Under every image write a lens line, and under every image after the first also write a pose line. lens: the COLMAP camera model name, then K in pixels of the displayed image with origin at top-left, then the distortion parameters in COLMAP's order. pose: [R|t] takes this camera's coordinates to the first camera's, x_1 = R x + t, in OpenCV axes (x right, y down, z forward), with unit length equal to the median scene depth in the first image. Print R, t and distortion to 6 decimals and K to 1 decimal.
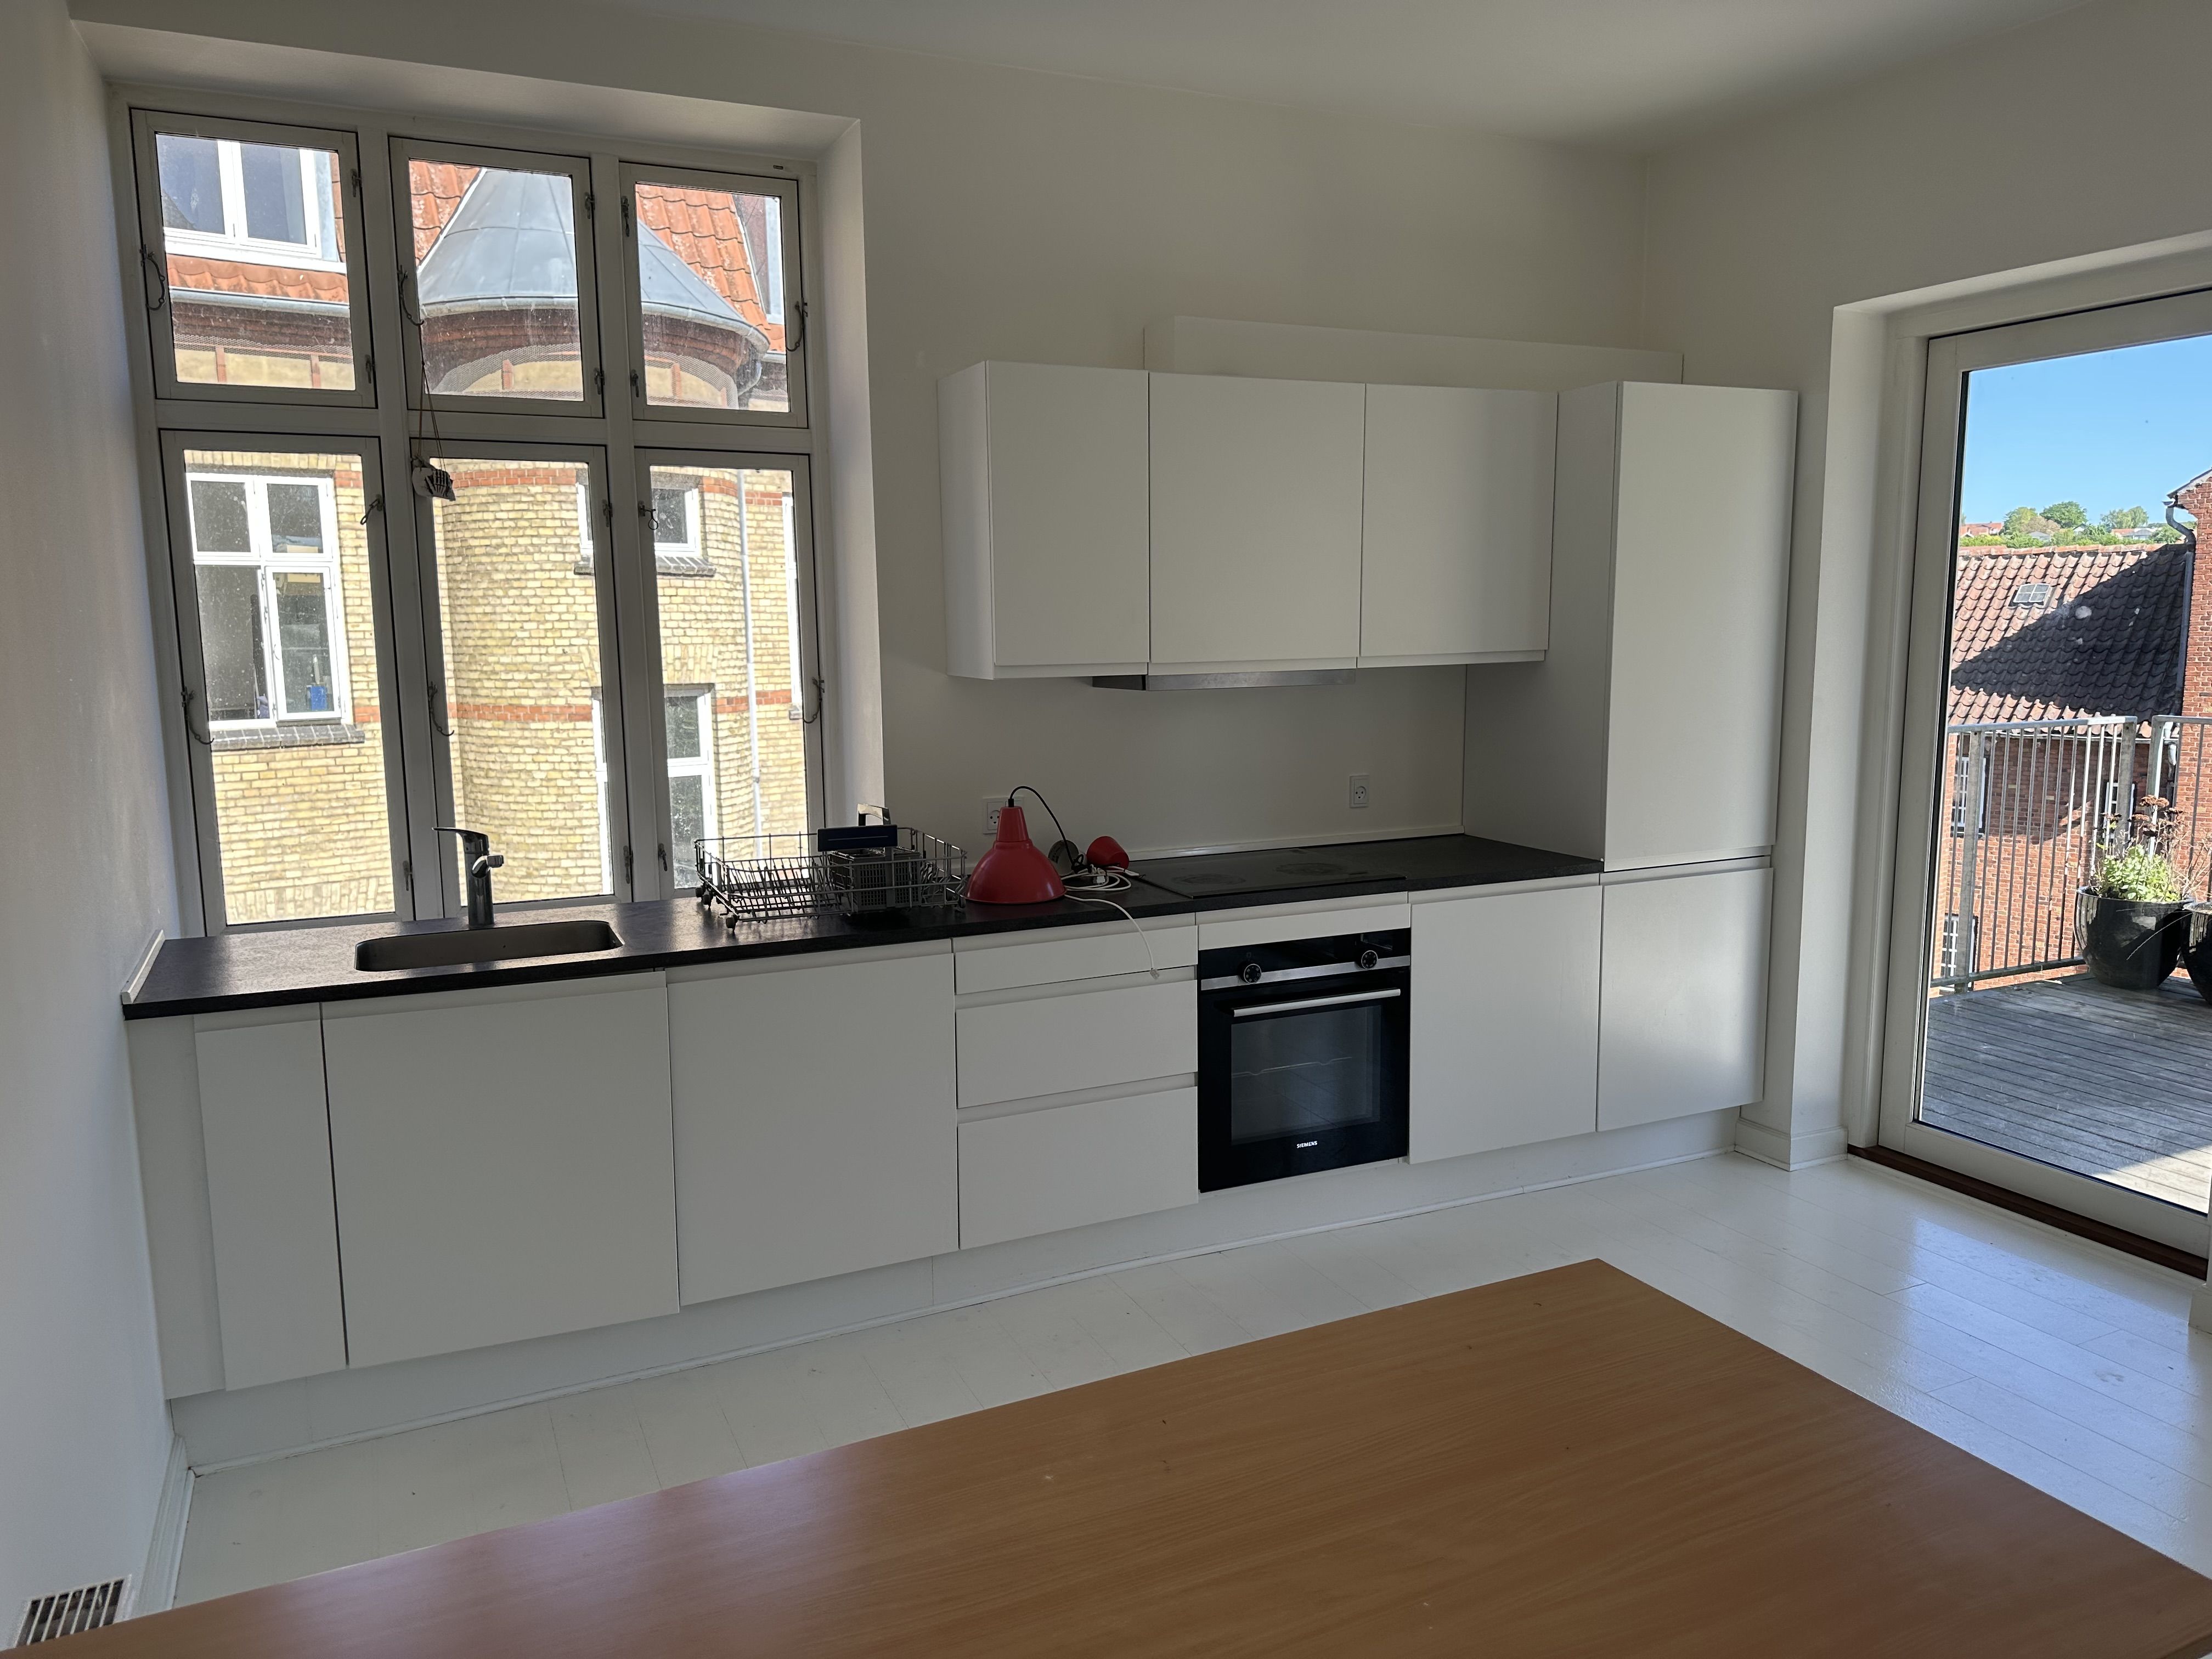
lens RADIAL K [[1516.8, 0, 1098.8], [0, 1516.8, 835.3], [0, 0, 1]] dist [0.090560, -0.116577]
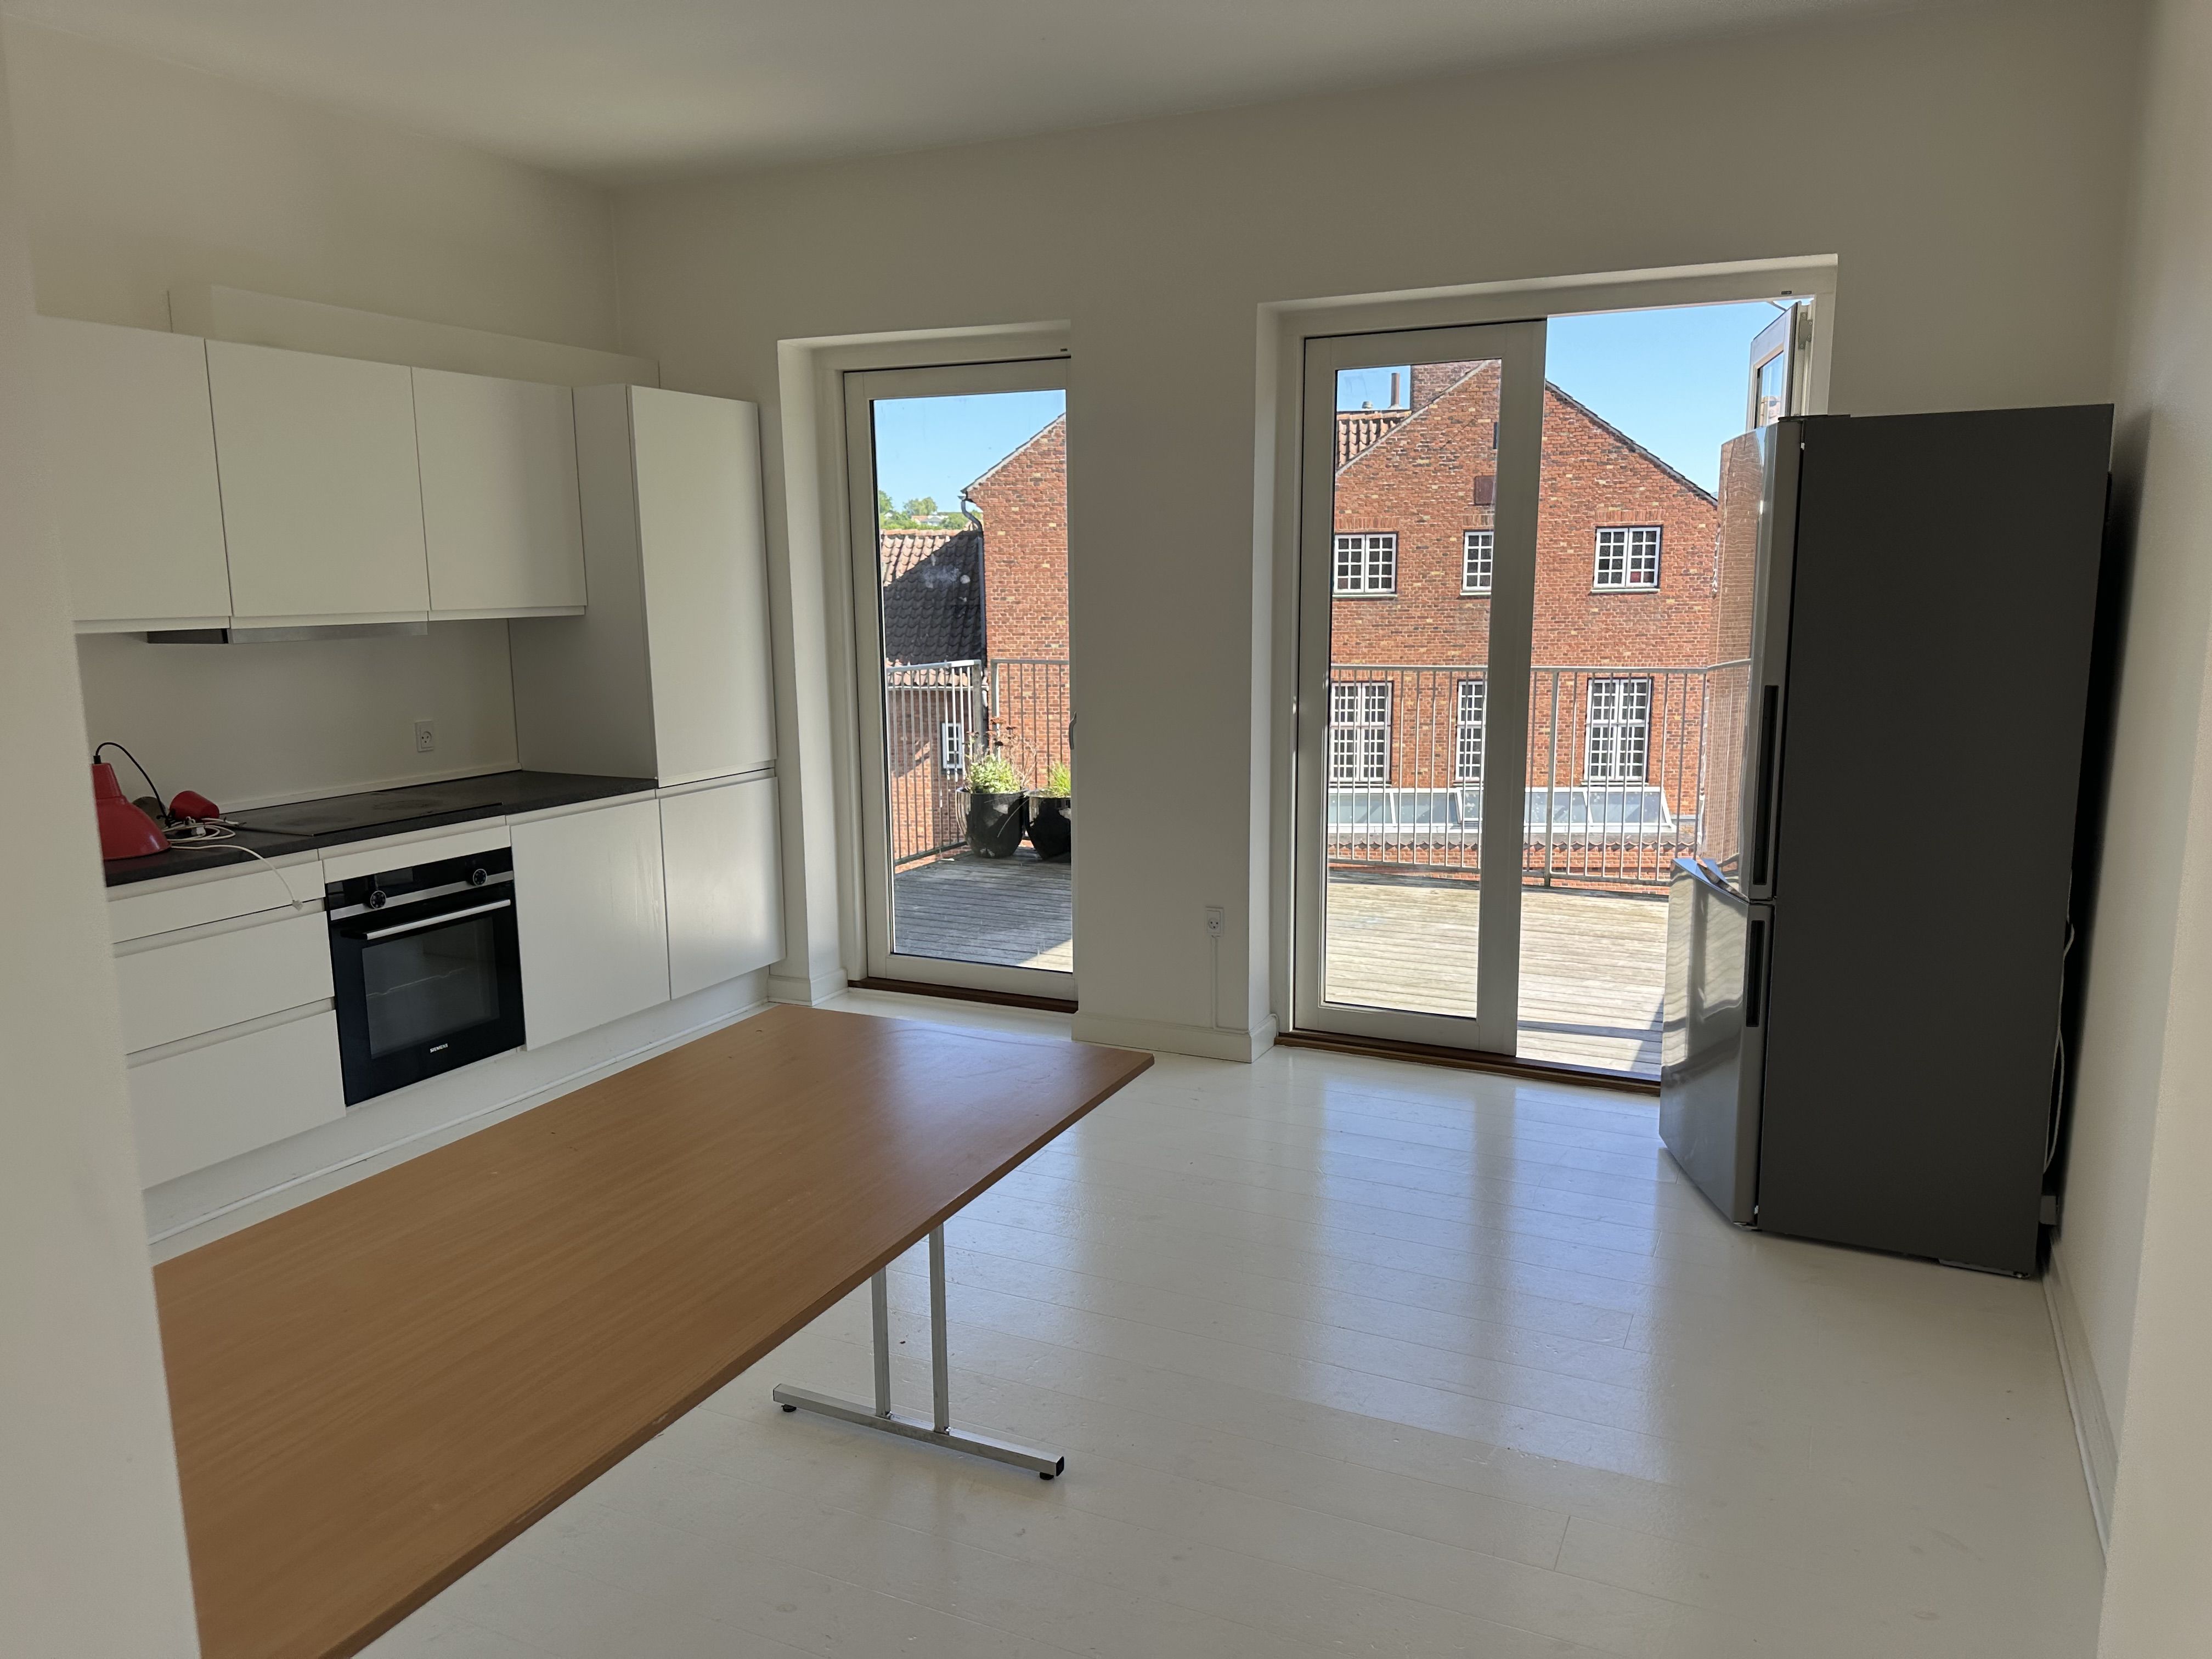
lens RADIAL K [[1549.3, 0, 1106.0], [0, 1549.3, 829.5], [0, 0, 1]] dist [-0.057072, -0.001053]
pose [[0.767588, -0.087994, 0.634875, -0.172081], [0.077974, 0.995994, 0.043771, 0.030226], [-0.636183, 0.015906, 0.771374, -0.164153]]
